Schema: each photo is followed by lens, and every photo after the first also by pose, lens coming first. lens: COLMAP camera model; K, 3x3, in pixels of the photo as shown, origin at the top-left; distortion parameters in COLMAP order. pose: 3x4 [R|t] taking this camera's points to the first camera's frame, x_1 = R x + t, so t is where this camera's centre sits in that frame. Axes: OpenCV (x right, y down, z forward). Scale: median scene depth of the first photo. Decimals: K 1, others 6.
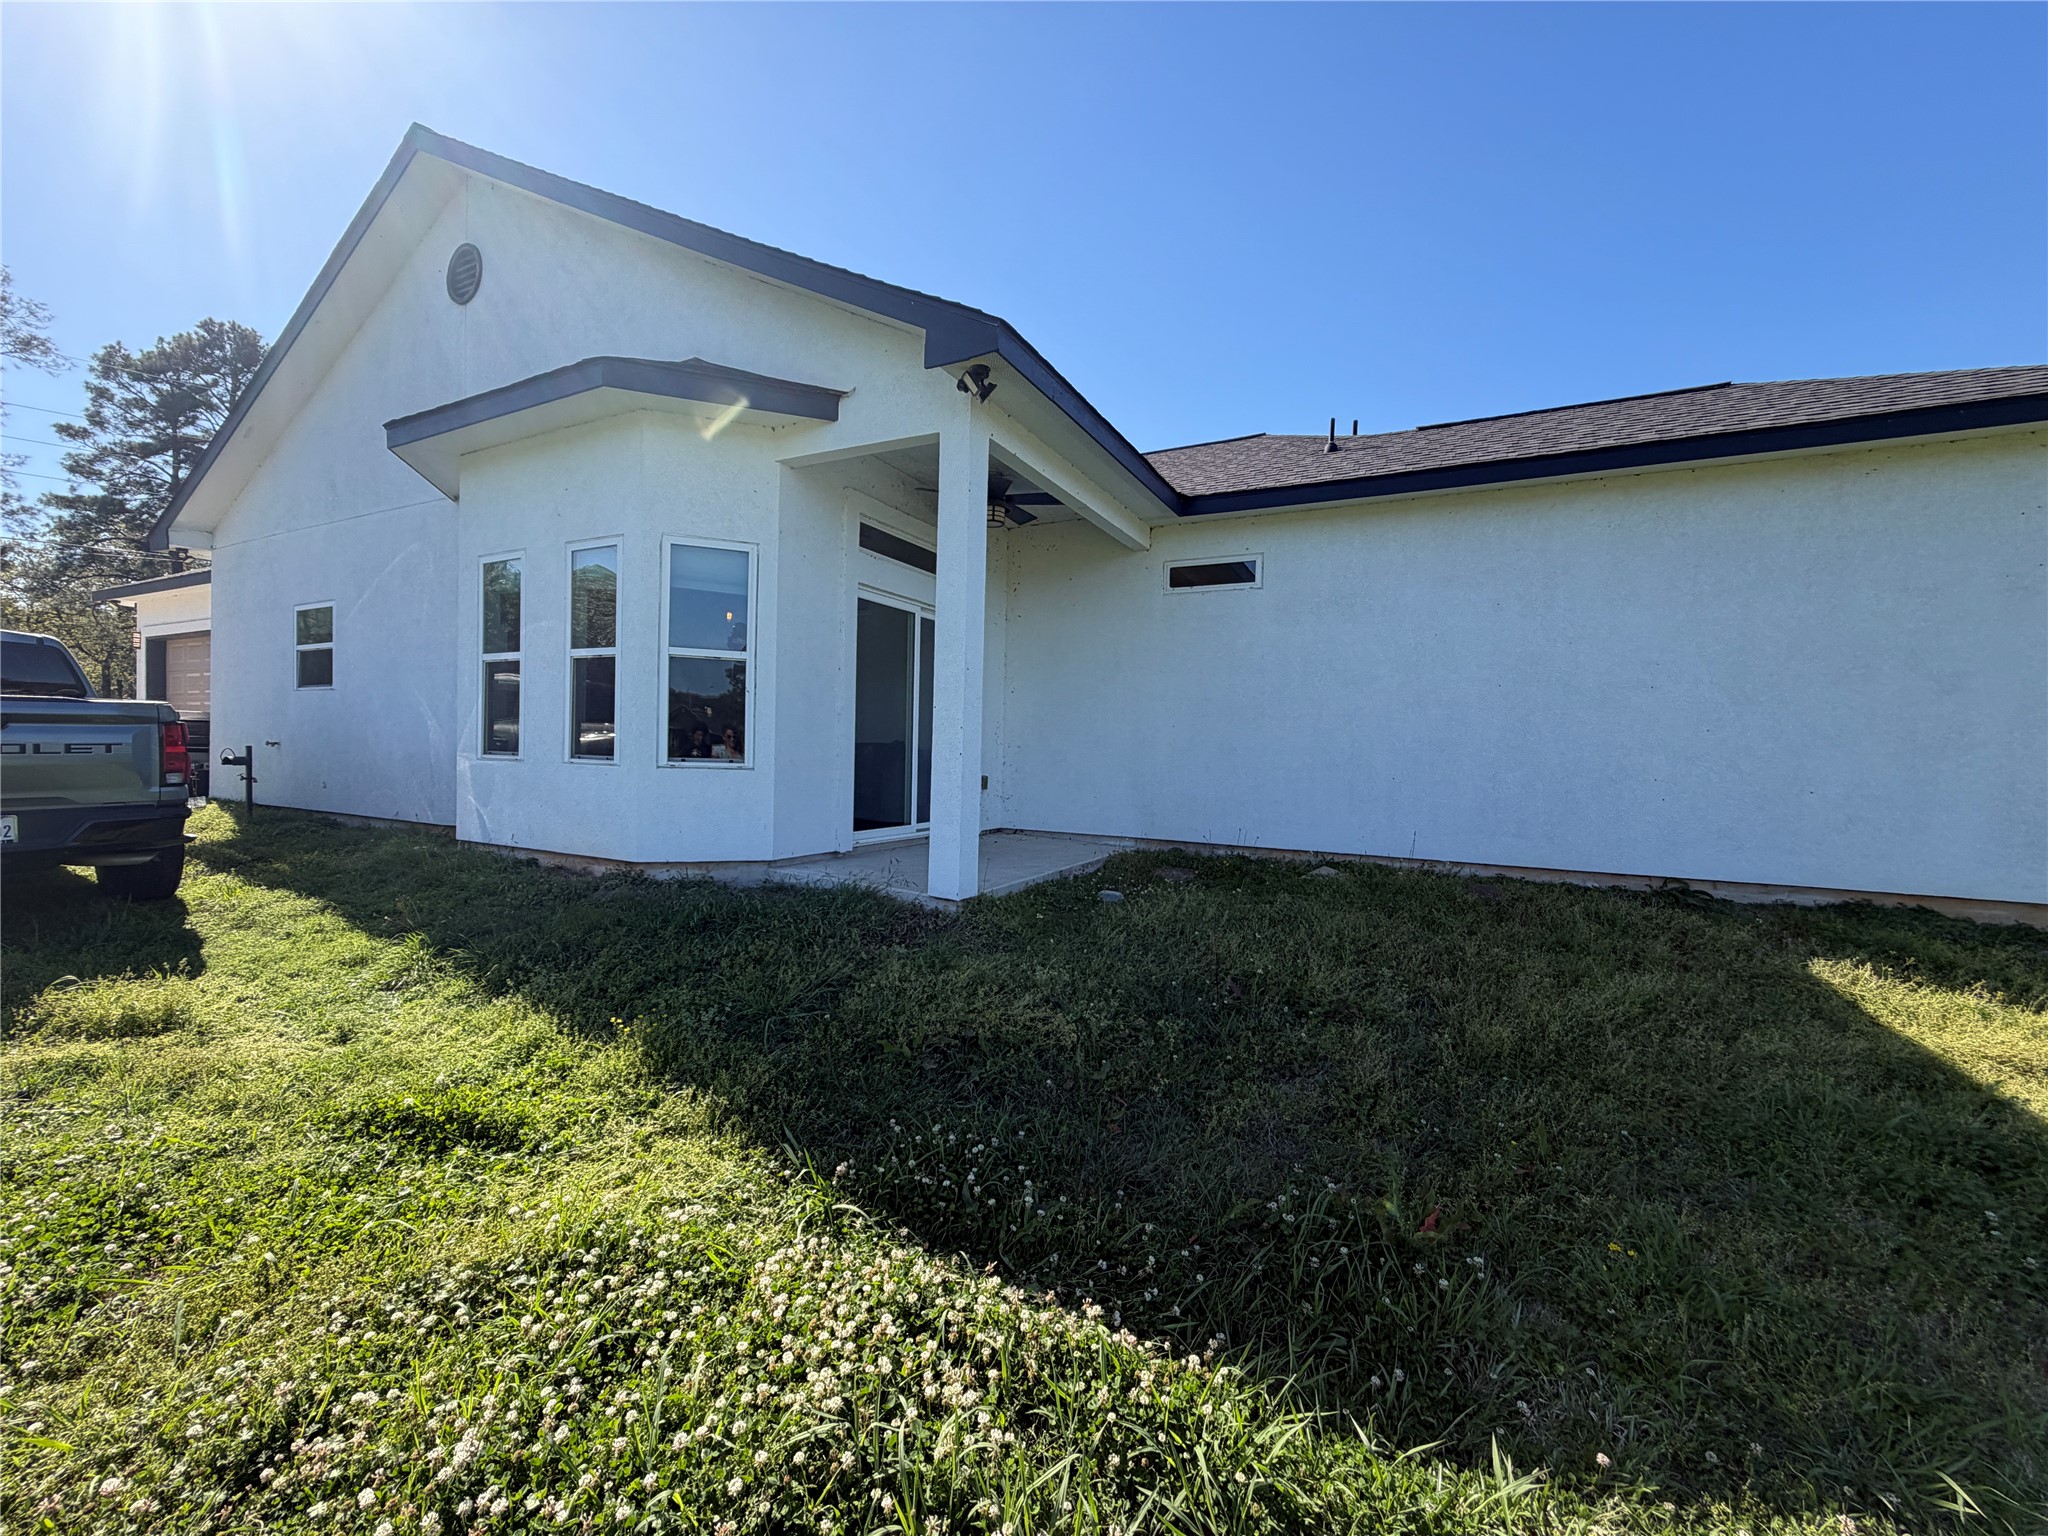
lens RADIAL K [[811.4, 0, 1021.9], [0, 811.4, 769.1], [0, 0, 1]] dist [0.001983, 0.000204]
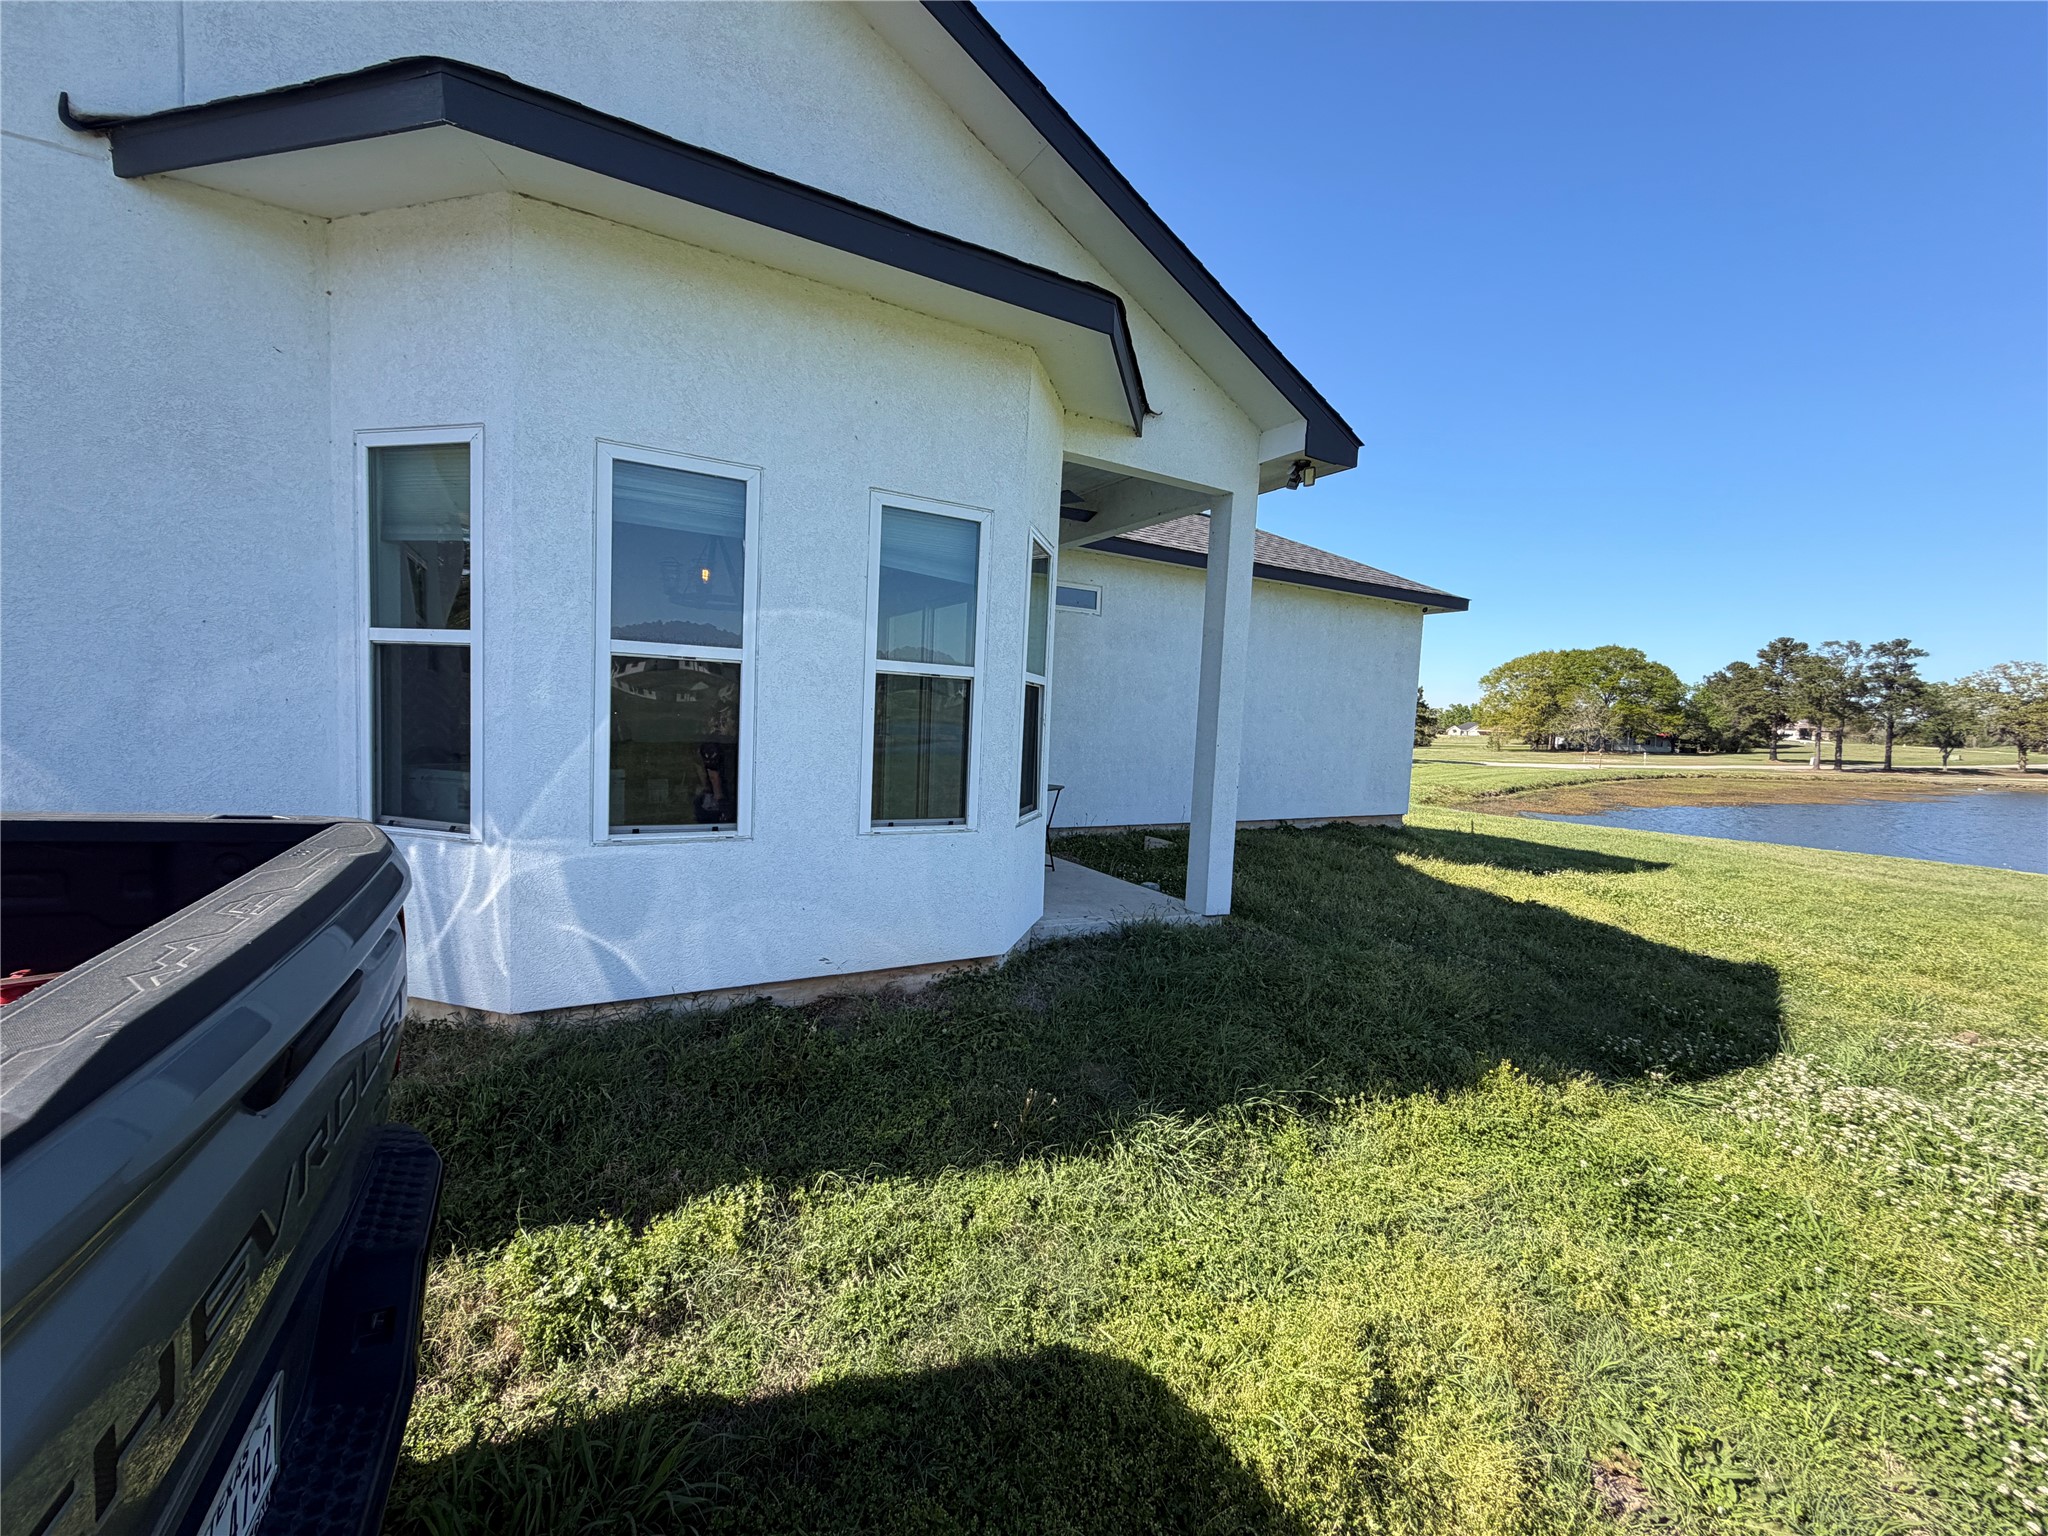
lens RADIAL K [[811.4, 0, 1032.0], [0, 811.4, 763.9], [0, 0, 1]] dist [0.001983, 0.000204]
pose [[0.630620, -0.060501, 0.773730, -0.858955], [0.042851, 0.998150, 0.043124, -0.076956], [-0.774908, 0.005960, 0.632046, 0.413846]]
